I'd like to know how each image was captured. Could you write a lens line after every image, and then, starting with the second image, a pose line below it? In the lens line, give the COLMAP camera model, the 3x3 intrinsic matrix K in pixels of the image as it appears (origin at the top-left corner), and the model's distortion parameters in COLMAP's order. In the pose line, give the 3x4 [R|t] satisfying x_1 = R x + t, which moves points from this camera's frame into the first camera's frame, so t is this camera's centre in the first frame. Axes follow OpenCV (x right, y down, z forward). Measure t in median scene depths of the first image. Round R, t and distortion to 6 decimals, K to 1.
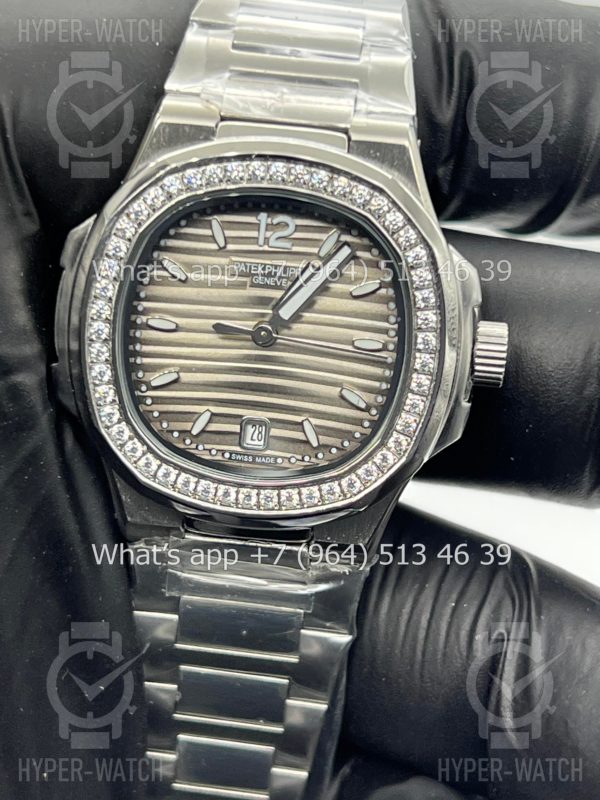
lens RADIAL K [[1892.1, 0, 300.0], [0, 1892.1, 400.0], [0, 0, 1]] dist [0.242924, 0.204254]
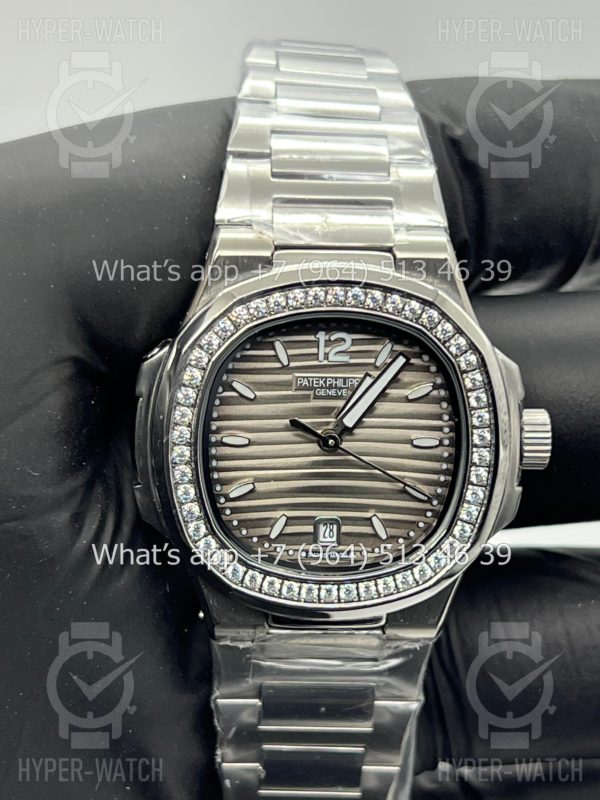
lens RADIAL K [[1892.1, 0, 300.0], [0, 1892.1, 400.0], [0, 0, 1]] dist [0.242924, 0.204254]
pose [[0.990145, -0.089896, 0.107385, -0.150659], [0.085134, 0.995206, 0.048146, -0.112211], [-0.111198, -0.038530, 0.993051, -0.074399]]
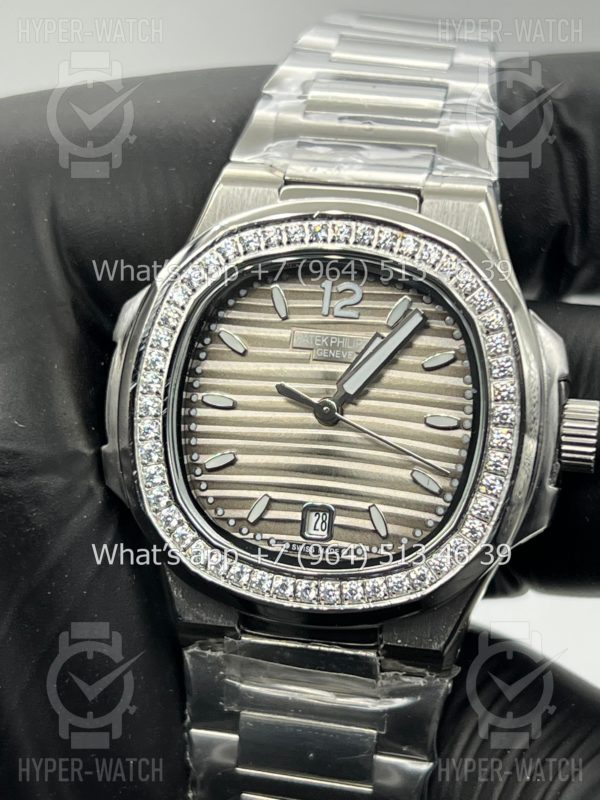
lens RADIAL K [[1892.1, 0, 300.0], [0, 1892.1, 400.0], [0, 0, 1]] dist [0.242924, 0.204254]
pose [[0.991479, -0.002828, -0.130238, 0.086697], [-0.017905, 0.987317, -0.157745, 0.104214], [0.129033, 0.158733, 0.978854, 0.104667]]
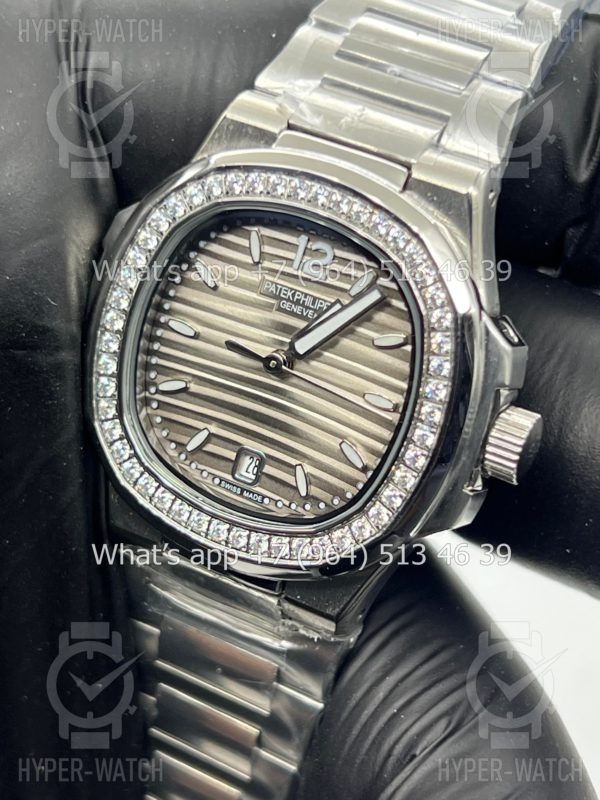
lens RADIAL K [[1892.1, 0, 300.0], [0, 1892.1, 400.0], [0, 0, 1]] dist [0.242924, 0.204254]
pose [[0.918801, 0.237070, -0.315600, 0.286614], [-0.234640, 0.970981, 0.046271, -0.062862], [0.317411, 0.031538, 0.947763, 0.129961]]
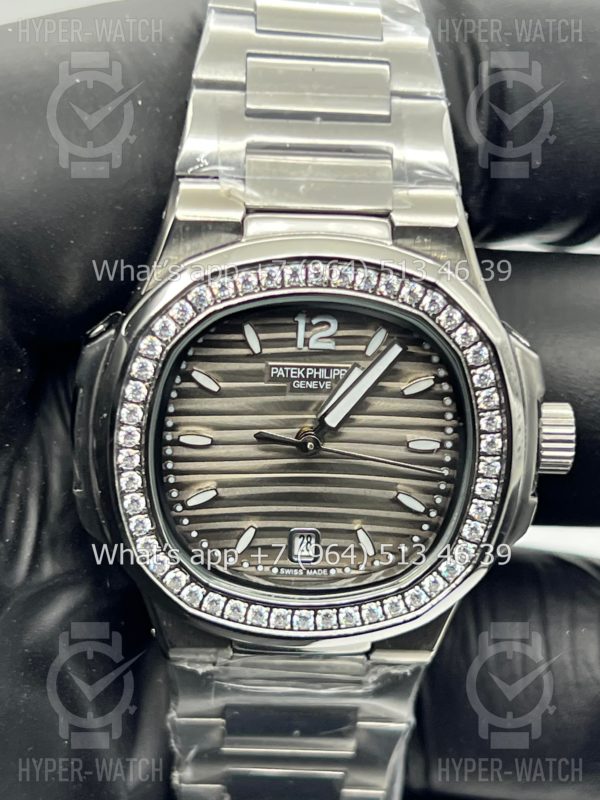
lens RADIAL K [[1892.1, 0, 300.0], [0, 1892.1, 400.0], [0, 0, 1]] dist [0.242924, 0.204254]
pose [[0.993442, -0.080832, 0.080866, -0.094993], [0.064219, 0.979627, 0.190282, -0.227356], [-0.094599, -0.183841, 0.978393, 0.119034]]
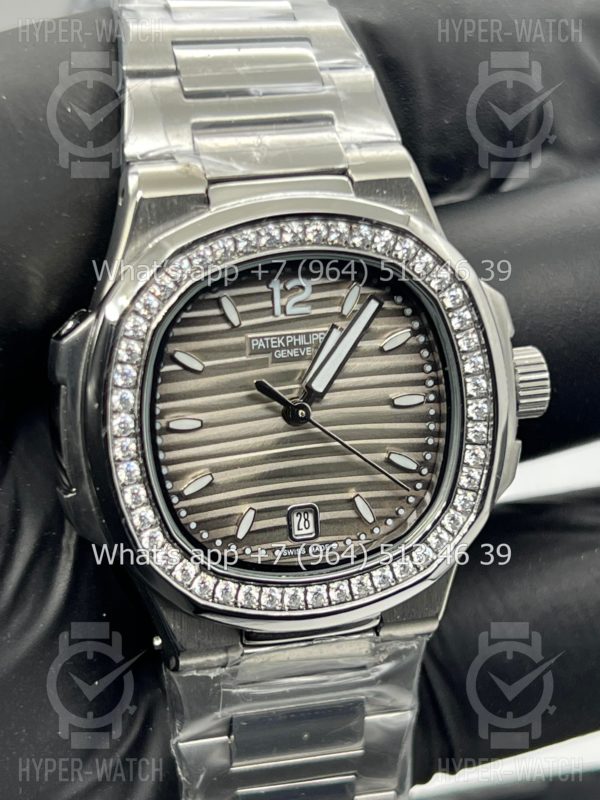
lens RADIAL K [[1892.1, 0, 300.0], [0, 1892.1, 400.0], [0, 0, 1]] dist [0.242924, 0.204254]
pose [[0.936683, -0.201295, 0.286542, -0.272323], [0.186331, 0.979317, 0.078867, -0.110611], [-0.296491, -0.020482, 0.954816, 0.149629]]
